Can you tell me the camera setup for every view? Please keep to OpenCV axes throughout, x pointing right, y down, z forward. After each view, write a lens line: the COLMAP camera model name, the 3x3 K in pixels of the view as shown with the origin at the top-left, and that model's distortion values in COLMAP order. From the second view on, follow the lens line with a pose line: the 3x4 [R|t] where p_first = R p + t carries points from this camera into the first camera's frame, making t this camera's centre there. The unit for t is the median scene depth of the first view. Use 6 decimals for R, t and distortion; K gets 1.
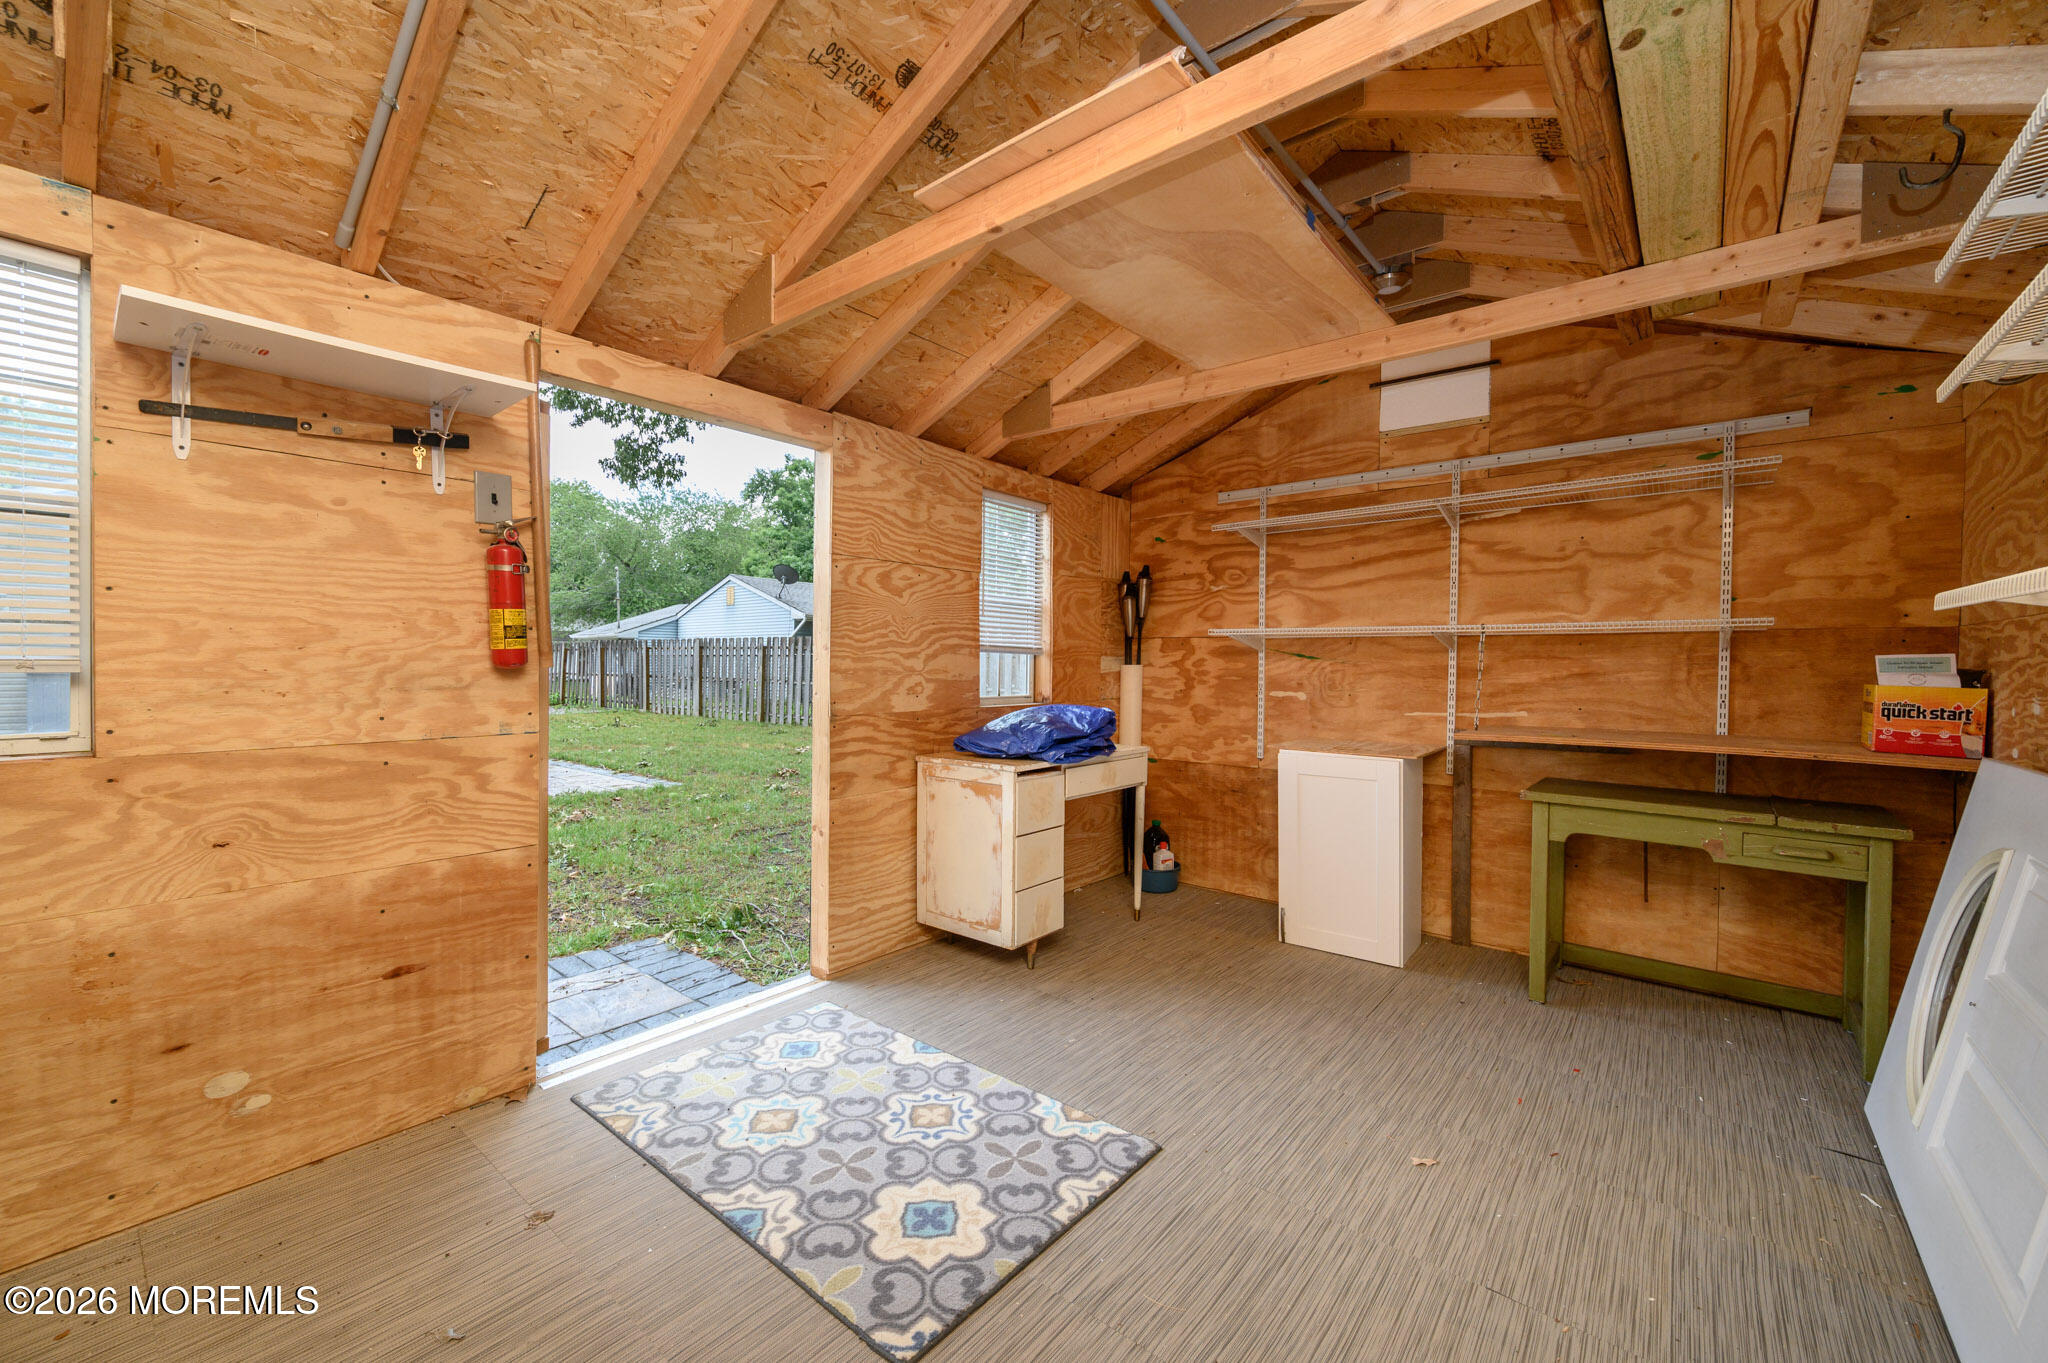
lens RADIAL K [[801.1, 0, 1020.8], [0, 801.1, 675.8], [0, 0, 1]] dist [-0.003960, 0.000087]
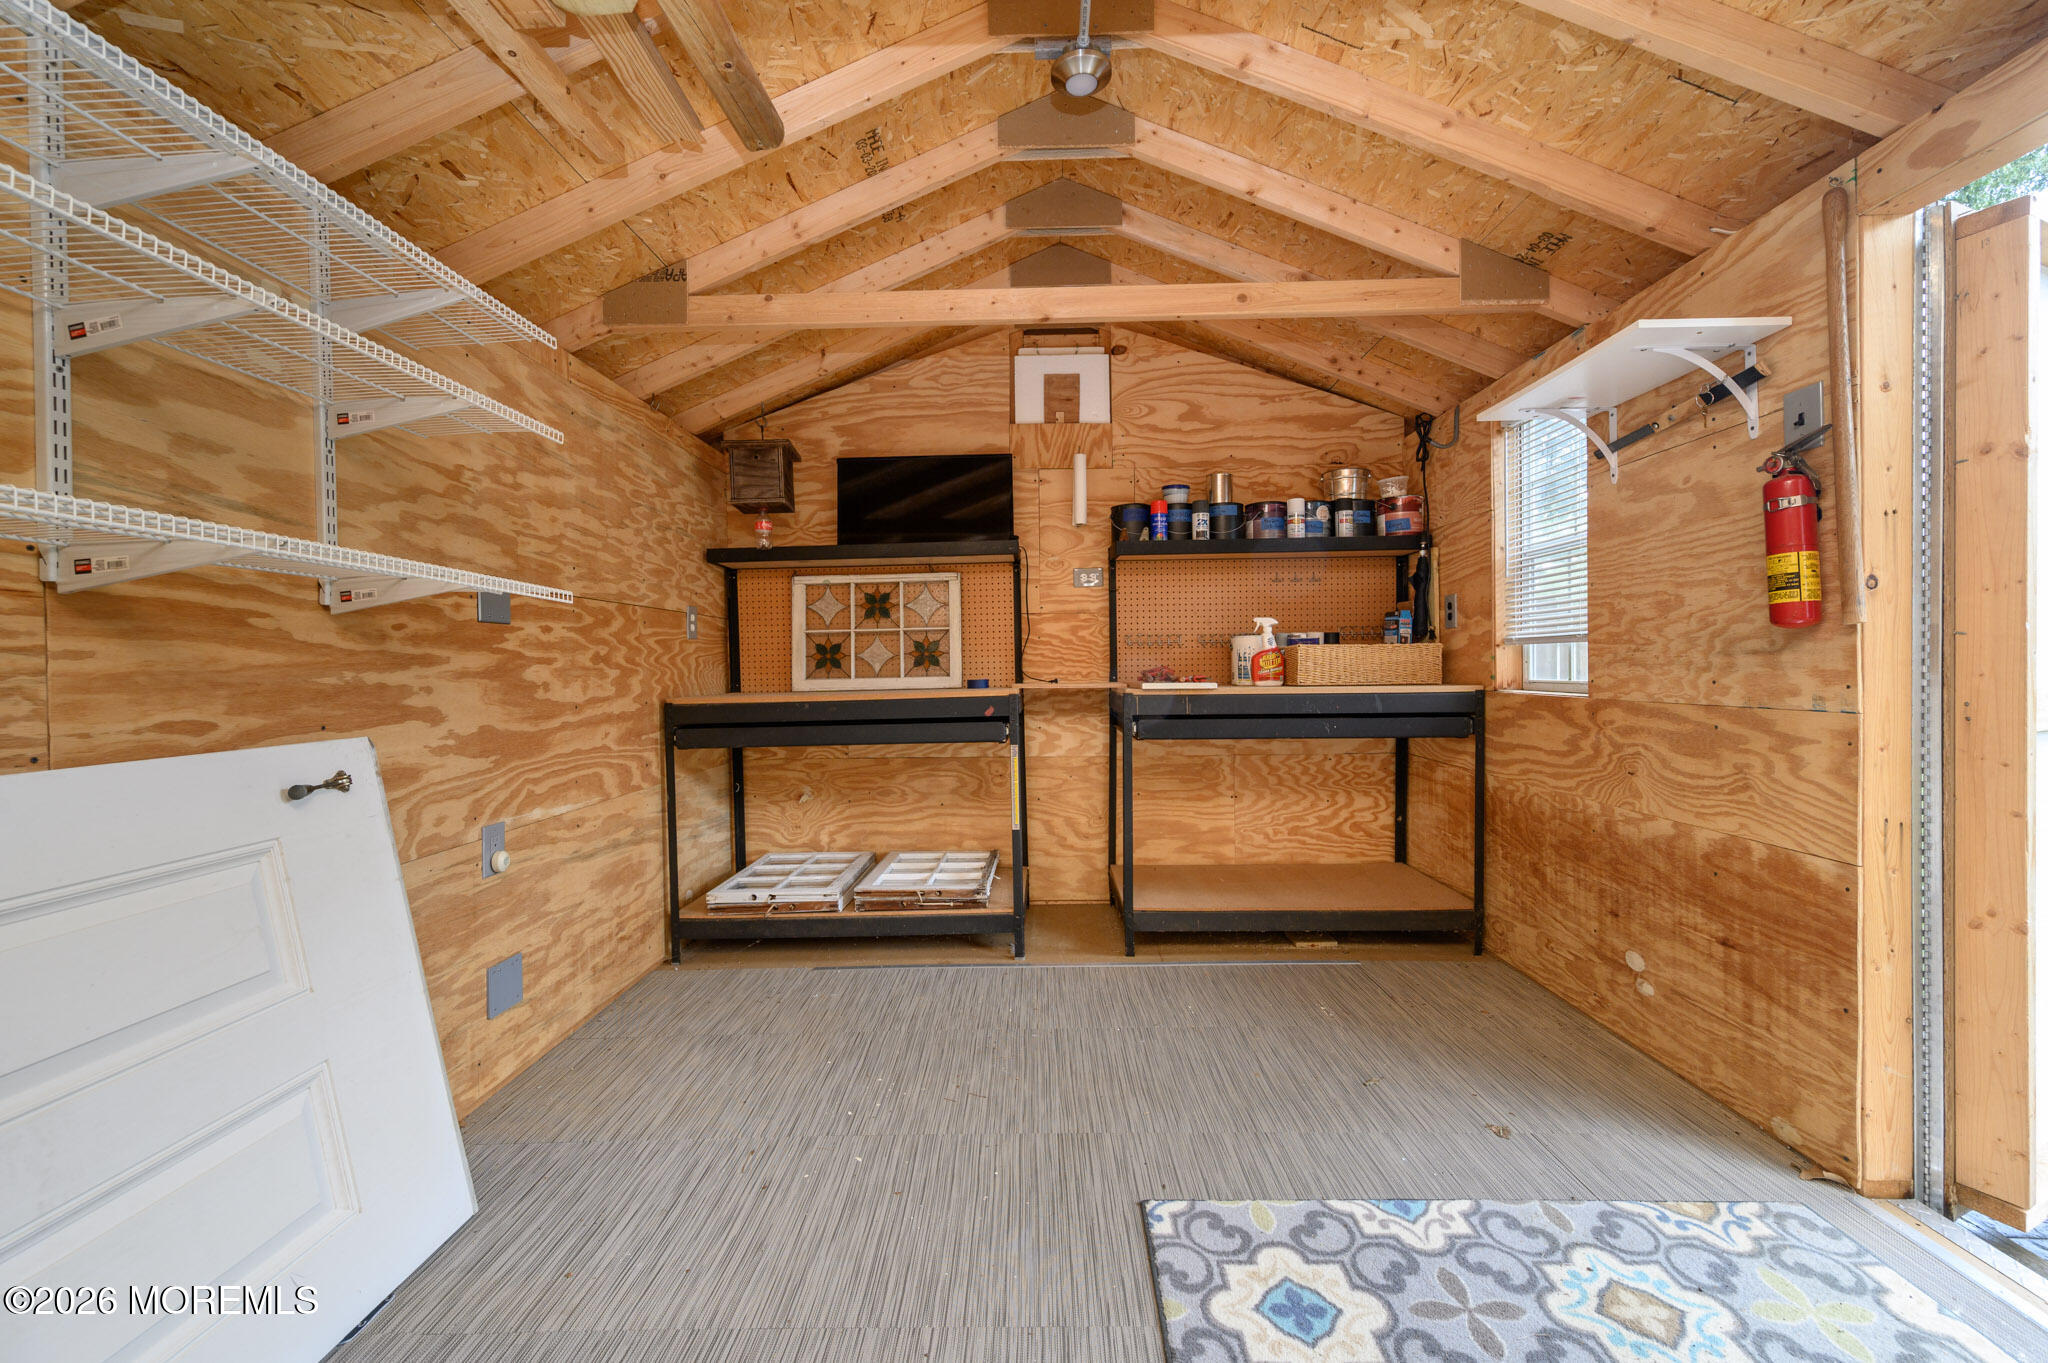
lens RADIAL K [[801.1, 0, 1025.1], [0, 801.1, 678.3], [0, 0, 1]] dist [-0.003960, 0.000087]
pose [[-0.784231, 0.013009, -0.620333, 0.519132], [-0.001769, 0.999729, 0.023202, 0.027483], [0.620467, 0.019293, -0.783995, 1.280147]]
